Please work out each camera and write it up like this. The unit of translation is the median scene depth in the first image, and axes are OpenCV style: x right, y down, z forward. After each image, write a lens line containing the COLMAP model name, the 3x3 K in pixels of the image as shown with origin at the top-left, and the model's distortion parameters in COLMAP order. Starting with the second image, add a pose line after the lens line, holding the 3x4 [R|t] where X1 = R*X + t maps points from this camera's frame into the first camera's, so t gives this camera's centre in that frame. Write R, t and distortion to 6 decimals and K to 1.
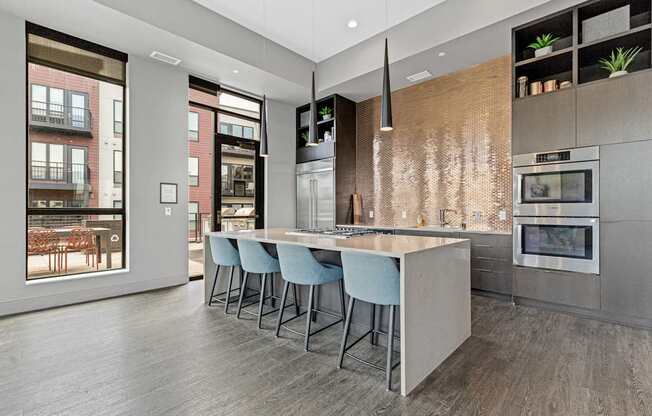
lens RADIAL K [[295.1, 0, 334.2], [0, 295.1, 209.6], [0, 0, 1]] dist [0.002502, 0.000151]
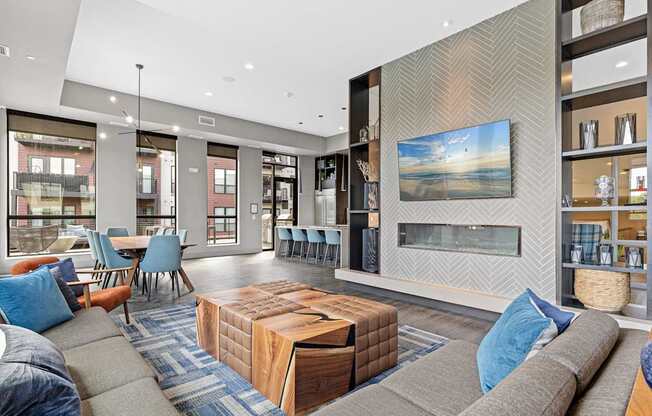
lens RADIAL K [[295.1, 0, 334.2], [0, 295.1, 209.6], [0, 0, 1]] dist [0.002502, 0.000151]
pose [[0.997895, 0.007116, -0.064454, 0.110914], [-0.007583, 0.999947, -0.007009, -0.027981], [0.064400, 0.007483, 0.997896, -0.811757]]
